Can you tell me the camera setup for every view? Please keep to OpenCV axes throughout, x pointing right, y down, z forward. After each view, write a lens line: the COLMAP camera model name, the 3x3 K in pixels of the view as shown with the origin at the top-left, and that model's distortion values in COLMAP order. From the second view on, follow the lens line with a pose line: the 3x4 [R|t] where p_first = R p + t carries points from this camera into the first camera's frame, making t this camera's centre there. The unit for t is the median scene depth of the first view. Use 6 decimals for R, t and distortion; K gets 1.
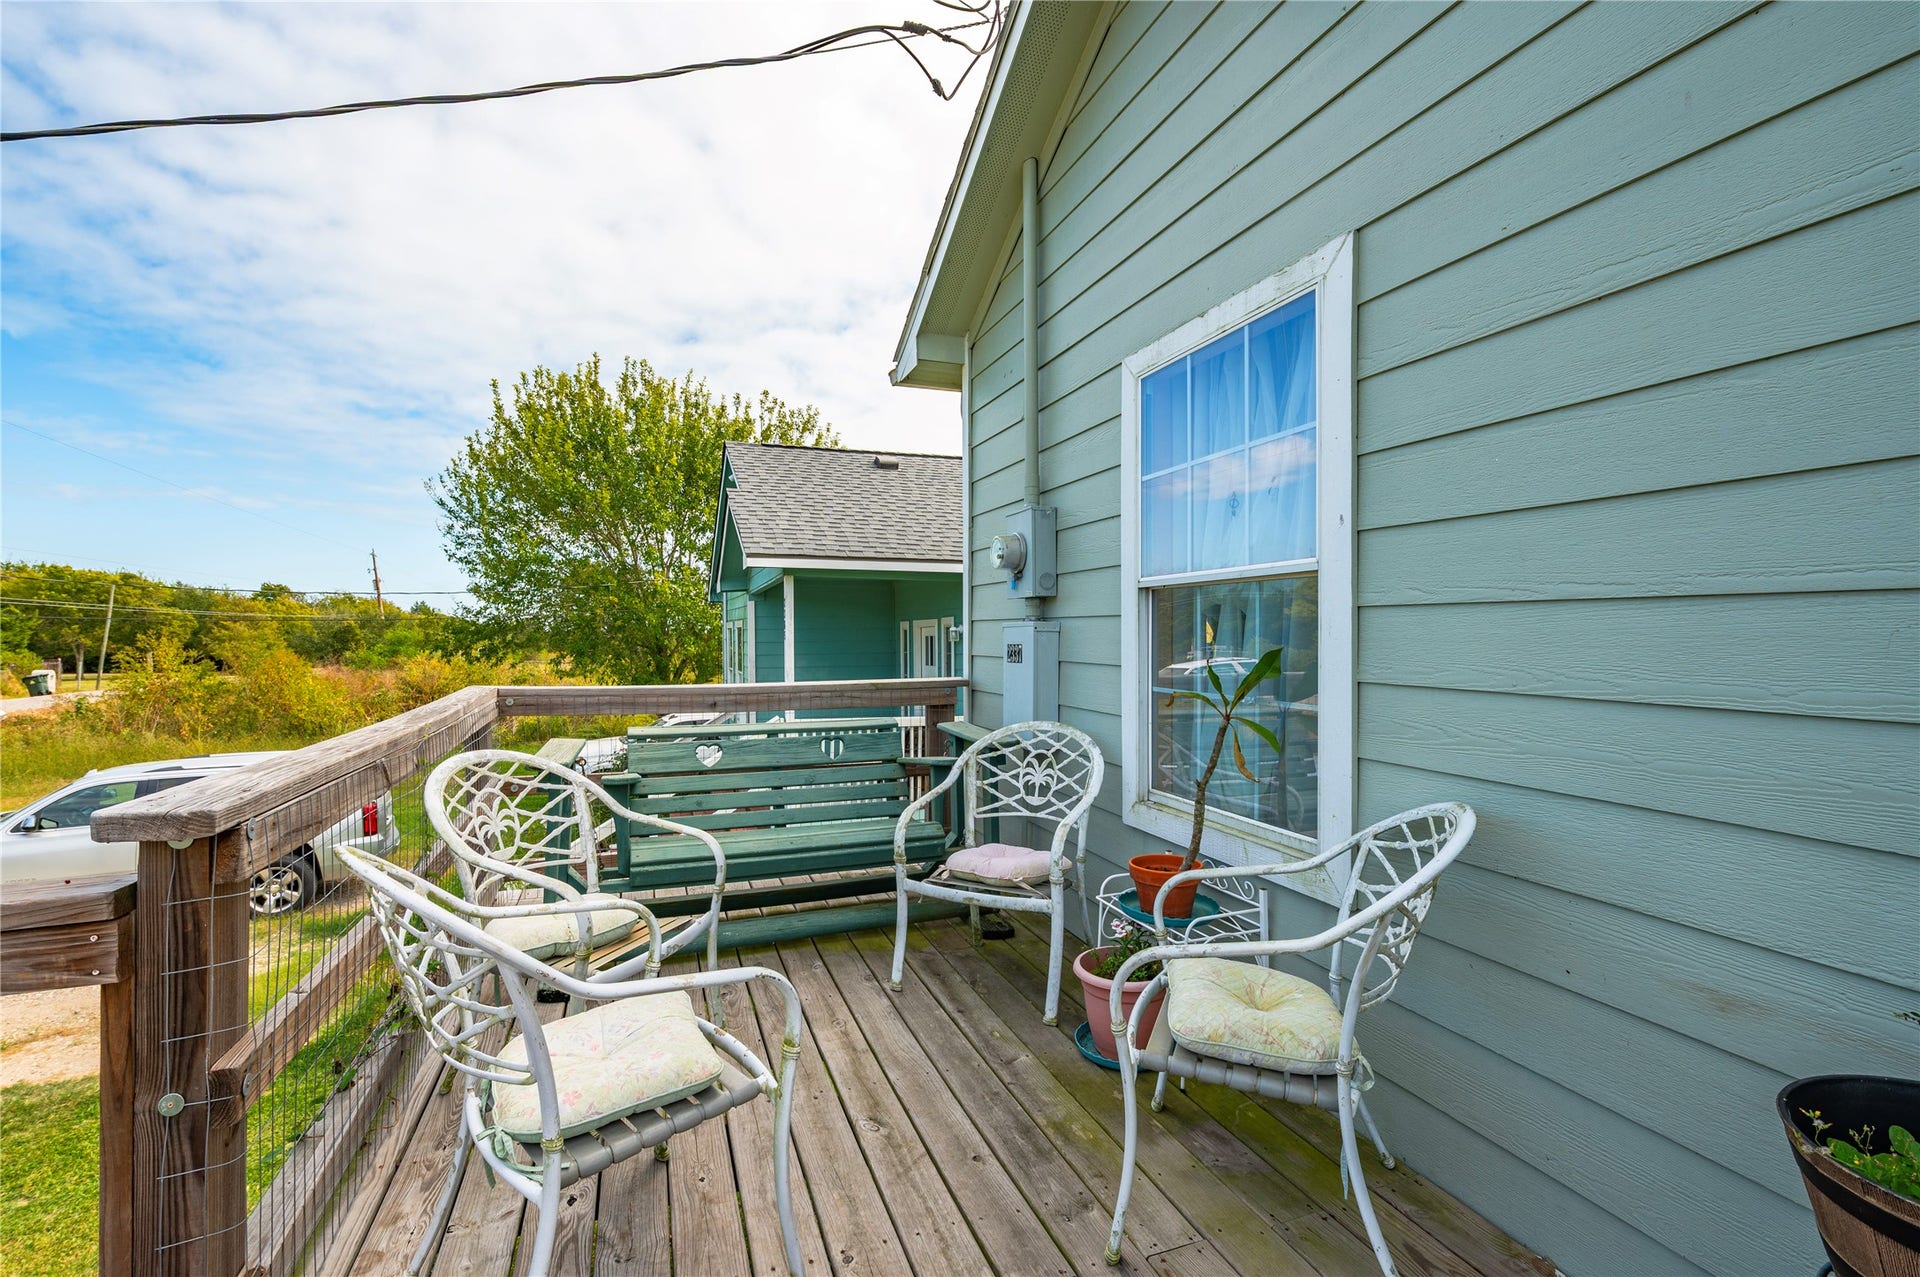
lens RADIAL K [[863.0, 0, 995.0], [0, 863.0, 641.7], [0, 0, 1]] dist [-0.000405, 0.000440]
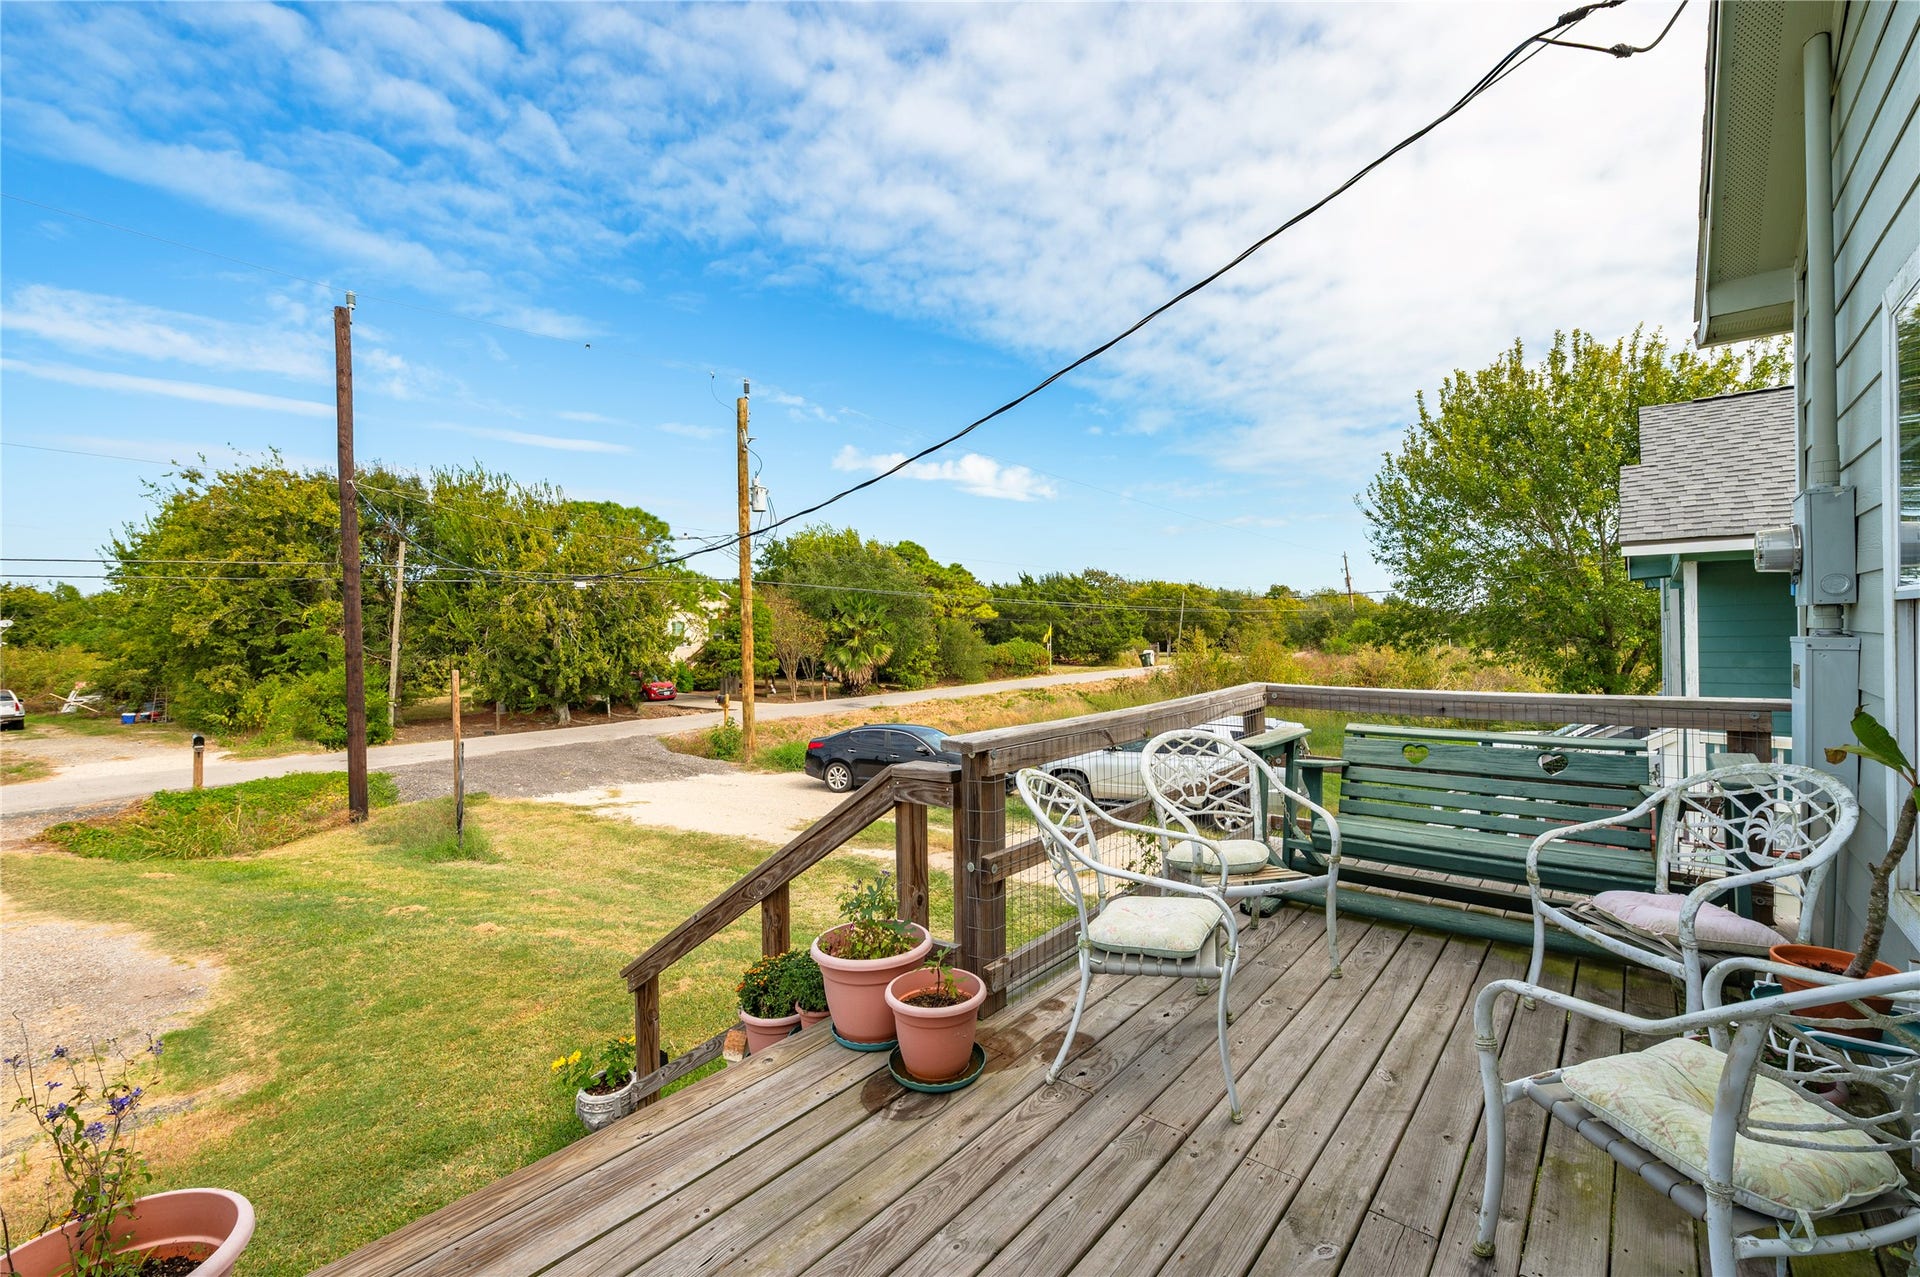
lens RADIAL K [[915.8, 0, 1006.9], [0, 915.8, 617.3], [0, 0, 1]] dist [-0.018674, 0.000592]
pose [[0.464440, -0.004021, -0.885596, 0.211277], [0.002679, 0.999991, -0.003135, -0.017859], [0.885601, -0.000916, 0.464446, -0.001275]]
